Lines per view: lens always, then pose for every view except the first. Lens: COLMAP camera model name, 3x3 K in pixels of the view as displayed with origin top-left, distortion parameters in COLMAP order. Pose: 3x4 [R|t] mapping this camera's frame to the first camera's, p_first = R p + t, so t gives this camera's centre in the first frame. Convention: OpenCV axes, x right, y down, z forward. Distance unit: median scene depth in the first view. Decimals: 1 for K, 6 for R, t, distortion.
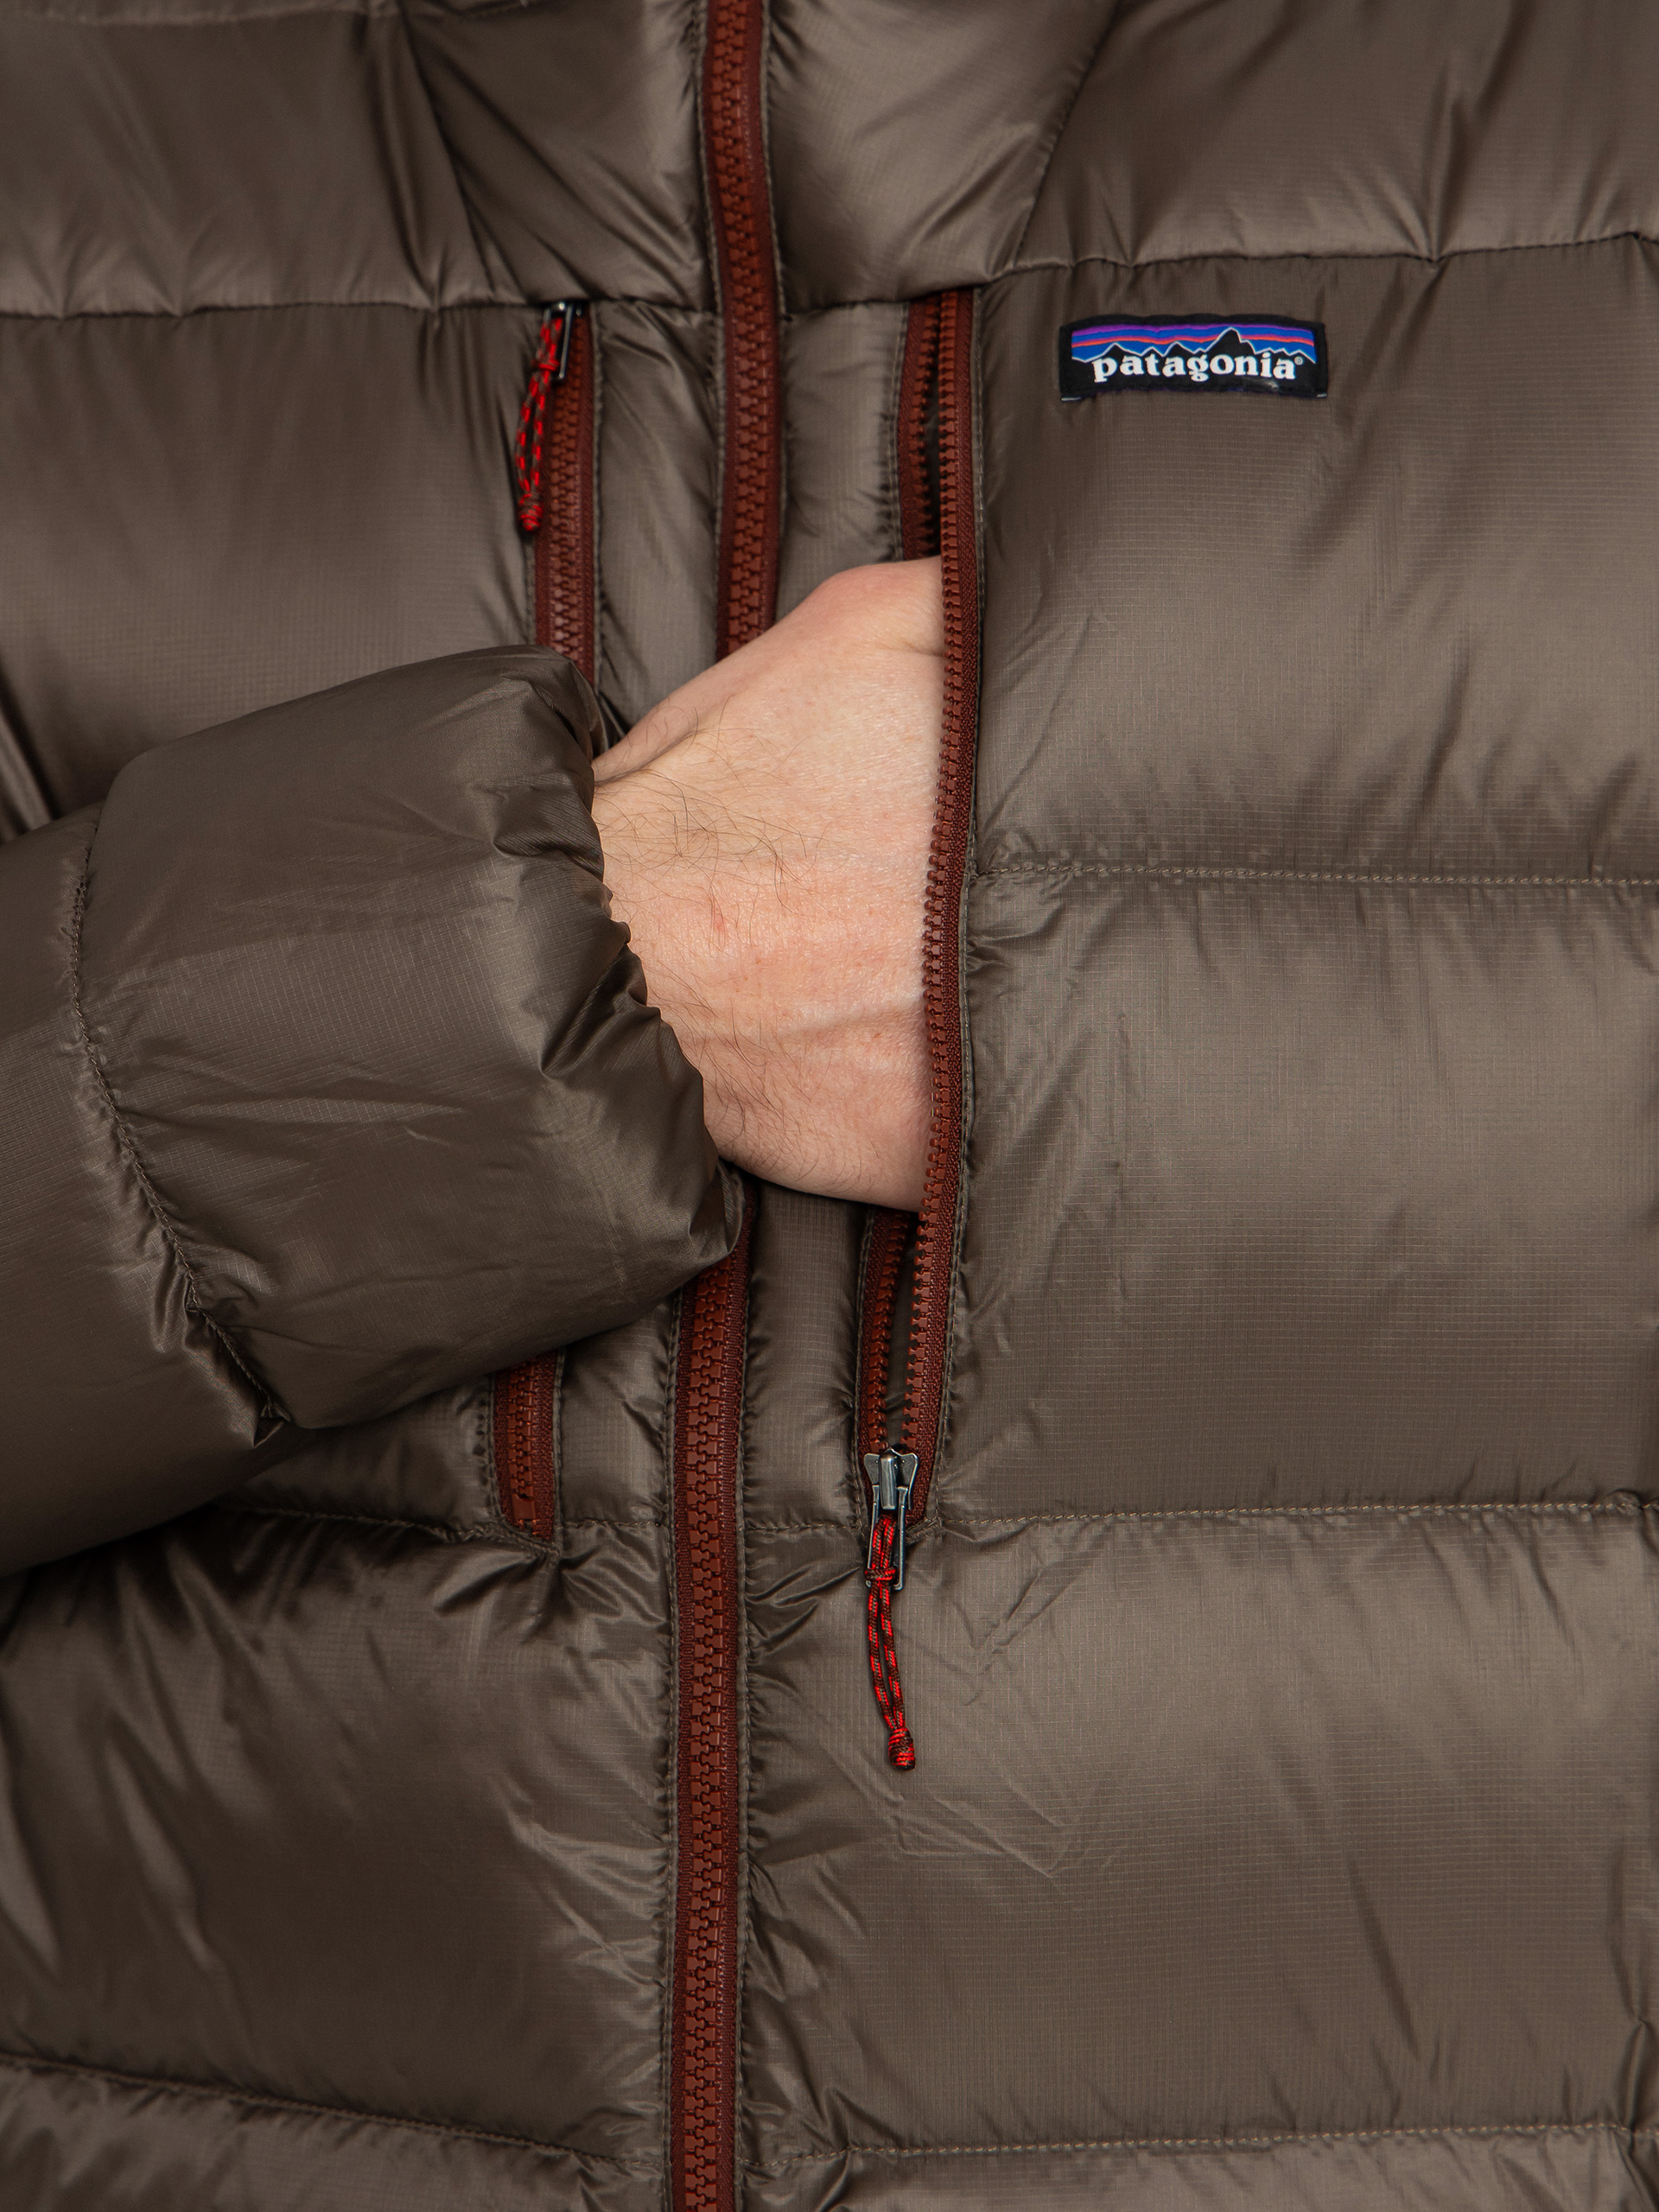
lens RADIAL K [[5286.6, 0, 256.3], [0, 5286.6, 1104.7], [0, 0, 1]] dist [-0.850534, 2.930688]
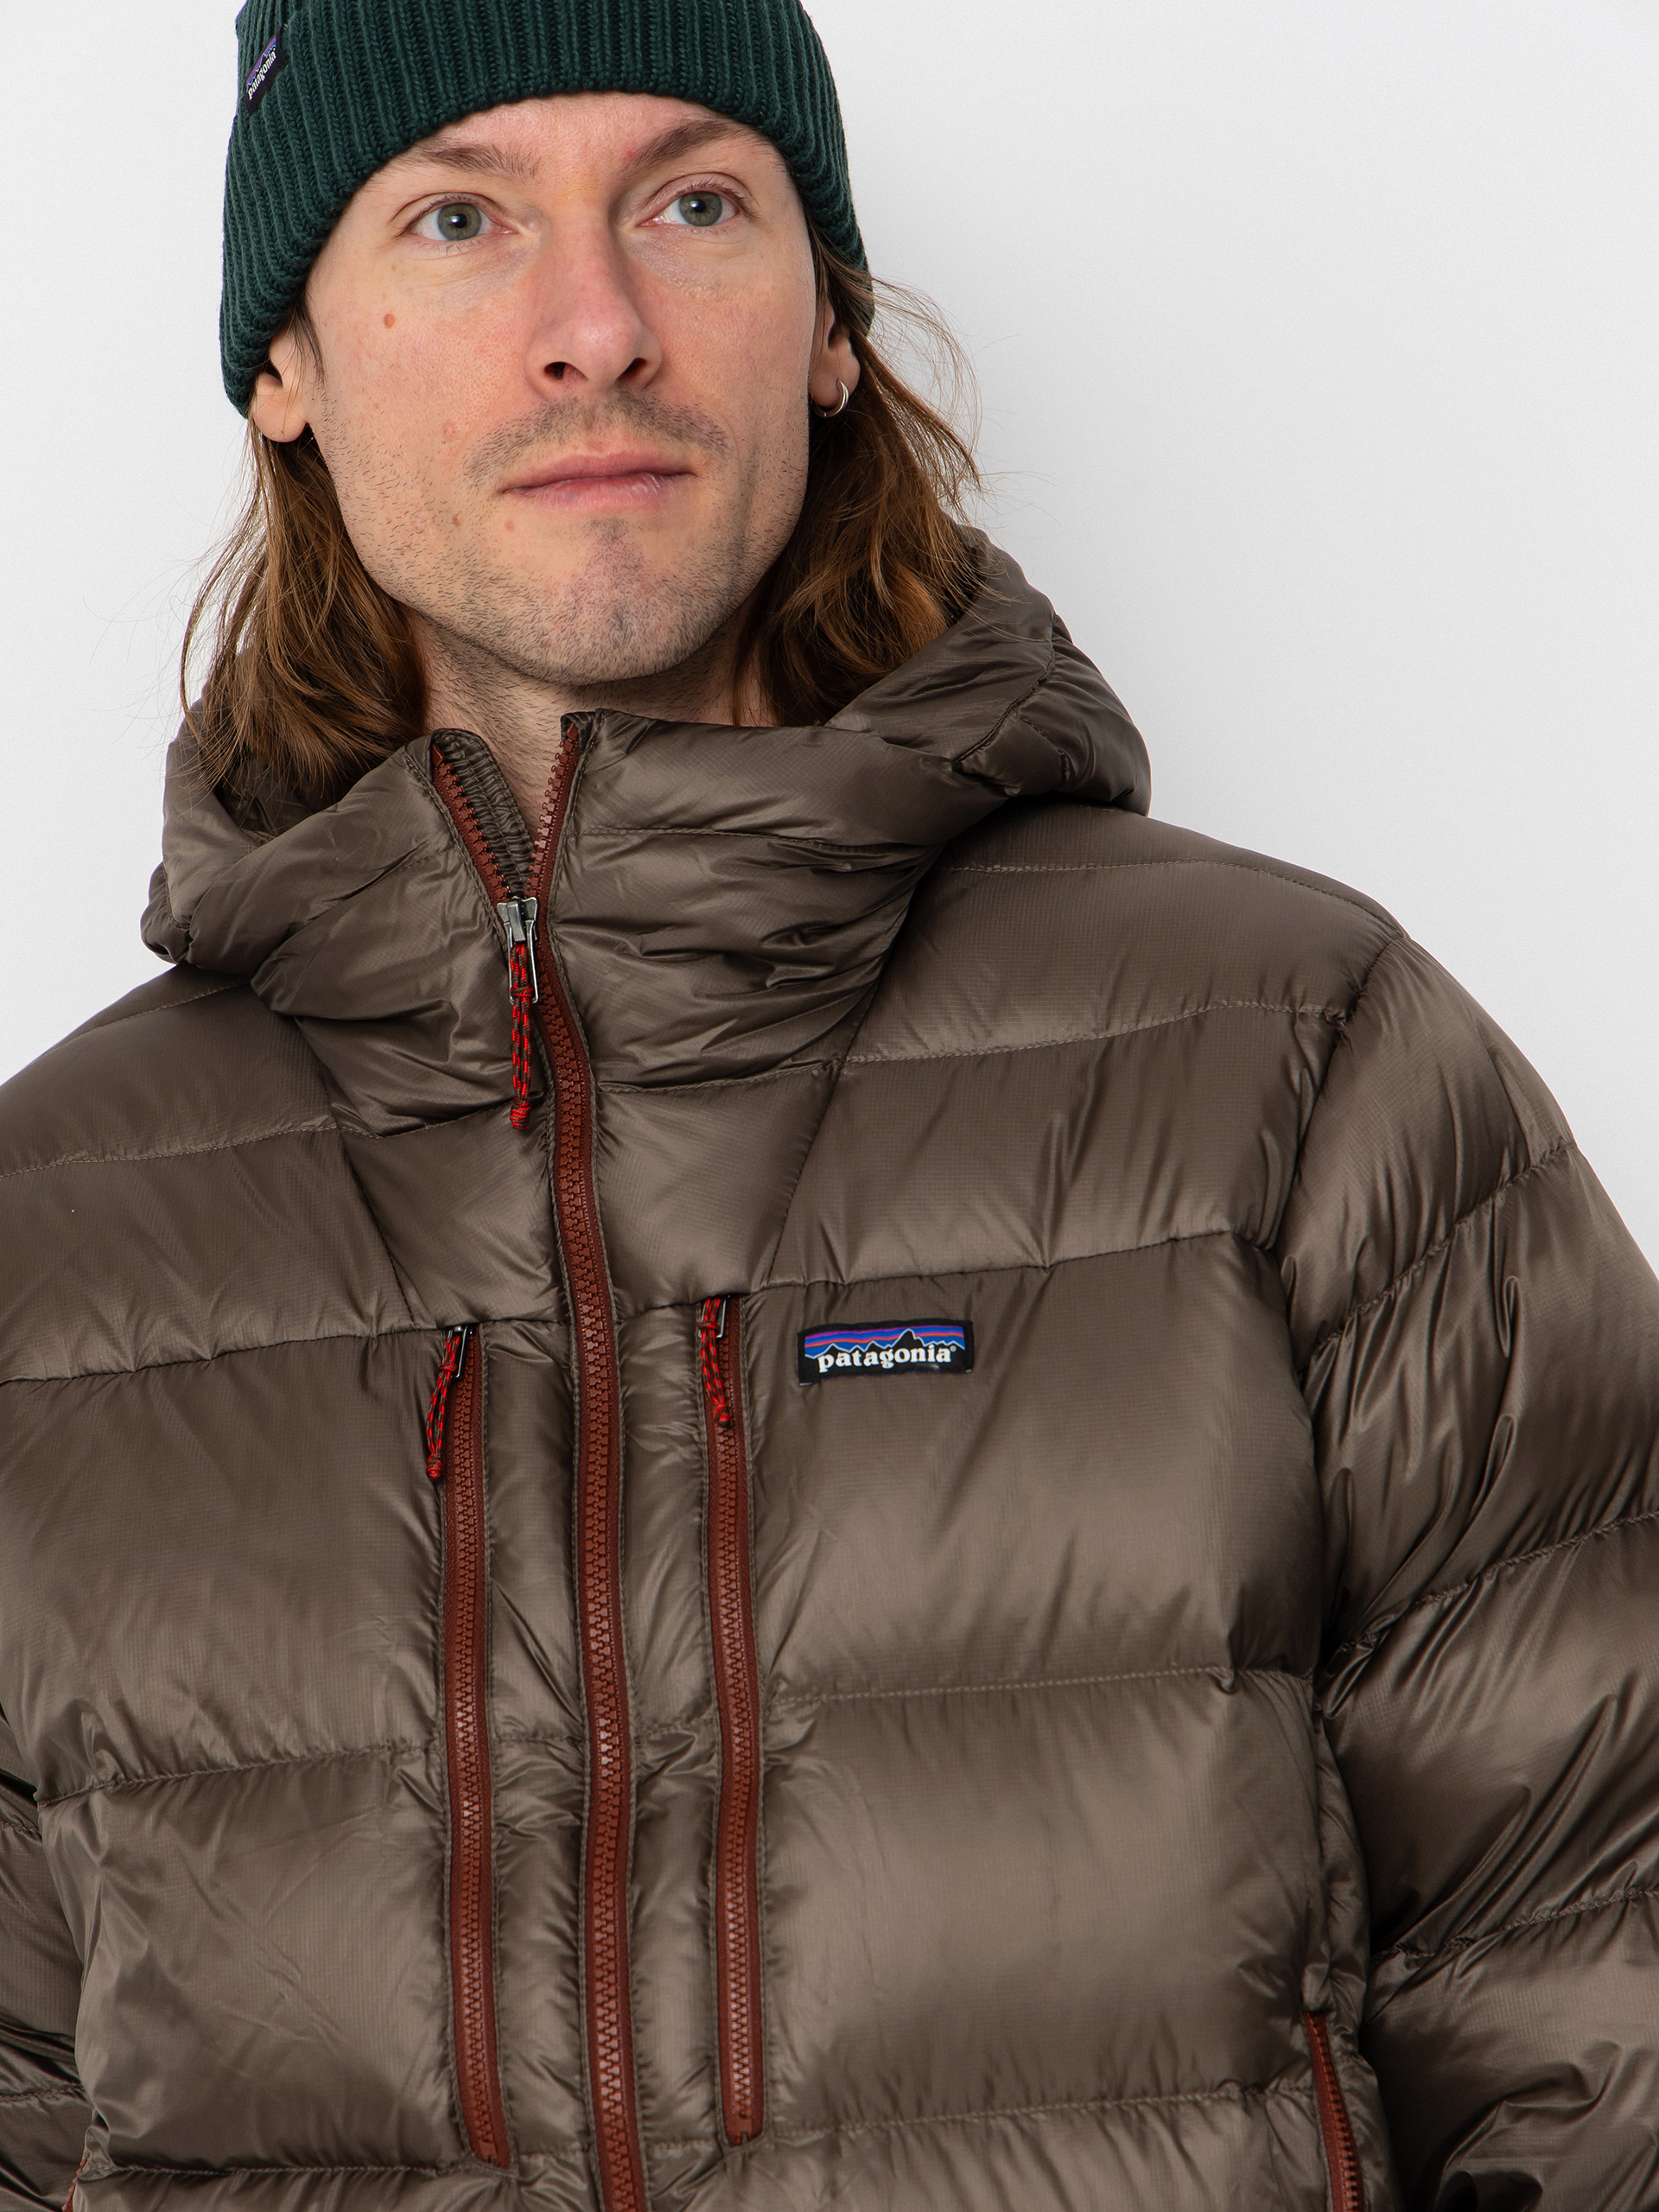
lens RADIAL K [[5823.4, 0, 829.5], [0, 5823.4, 1106.0], [0, 0, 1]] dist [1.043903, -16.207901]
pose [[0.989509, -0.064746, 0.129151, -0.055849], [0.076859, 0.992869, -0.091121, -0.060163], [-0.122331, 0.100092, 0.987429, -0.751445]]
